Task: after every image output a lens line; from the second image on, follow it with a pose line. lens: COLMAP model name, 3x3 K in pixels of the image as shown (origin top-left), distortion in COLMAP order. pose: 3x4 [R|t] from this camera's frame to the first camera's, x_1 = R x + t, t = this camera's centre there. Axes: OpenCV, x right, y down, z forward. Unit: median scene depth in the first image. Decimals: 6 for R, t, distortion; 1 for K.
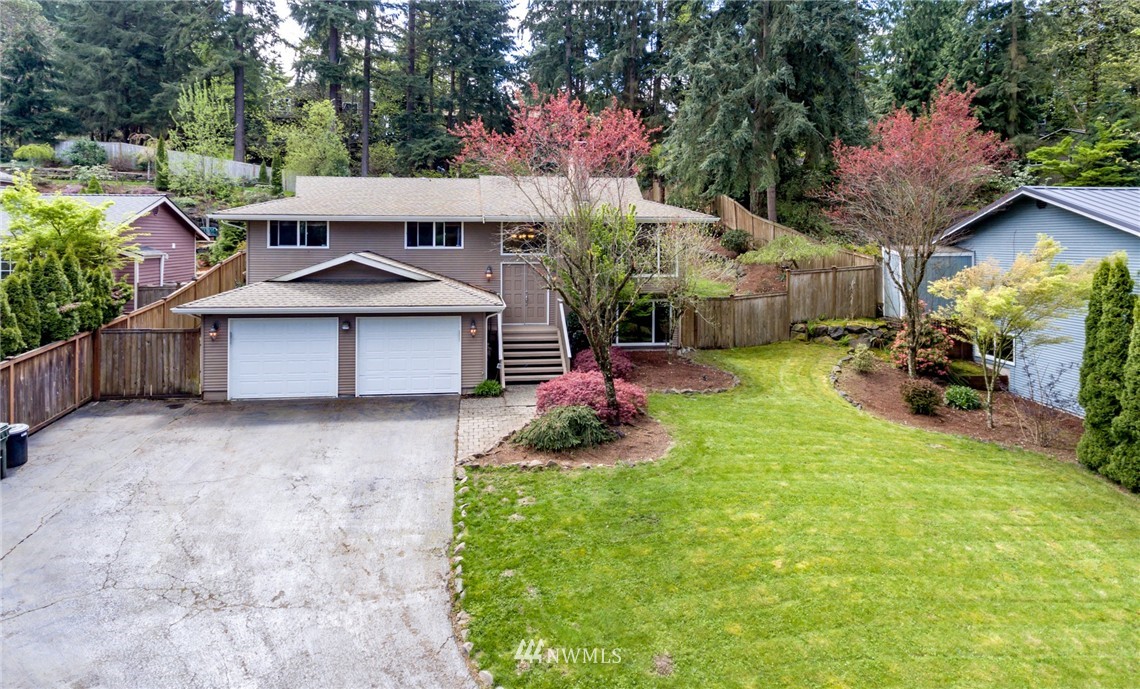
lens RADIAL K [[852.9, 0, 550.9], [0, 852.9, 214.8], [0, 0, 1]] dist [0.001979, -0.005866]
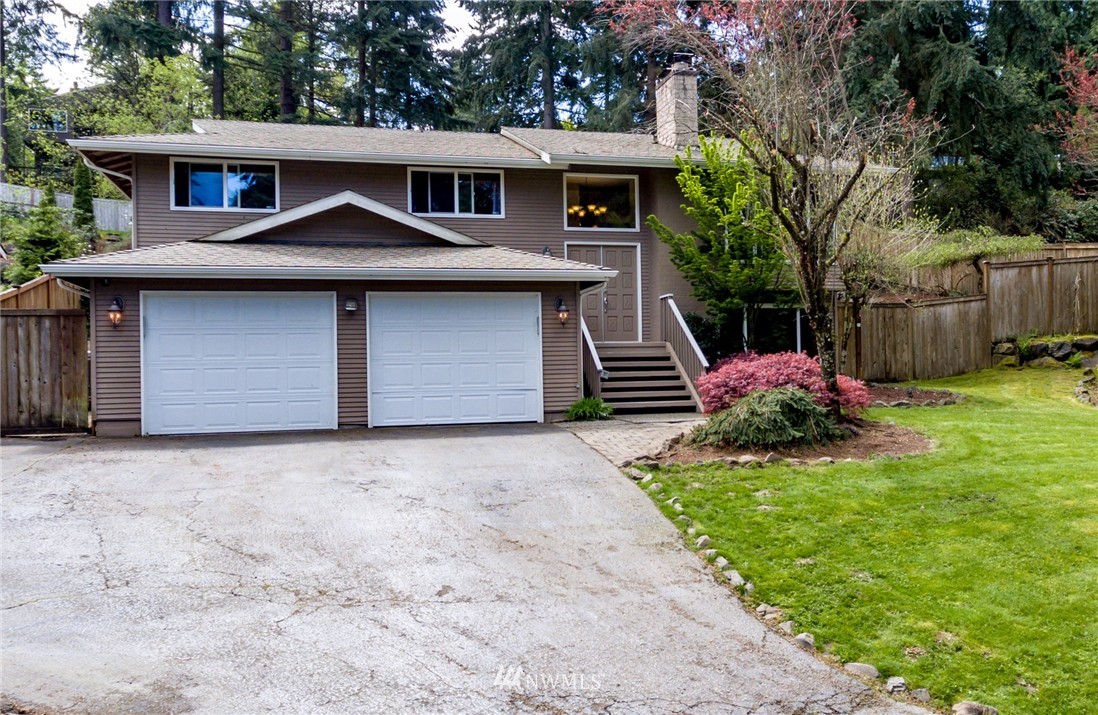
lens RADIAL K [[1274.9, 0, 670.8], [0, 1274.9, 360.4], [0, 0, 1]] dist [-0.020941, 0.036771]
pose [[0.978723, -0.018399, 0.204357, -0.257369], [0.023036, 0.999528, -0.020338, 0.240676], [-0.203887, 0.024613, 0.978685, 0.125813]]
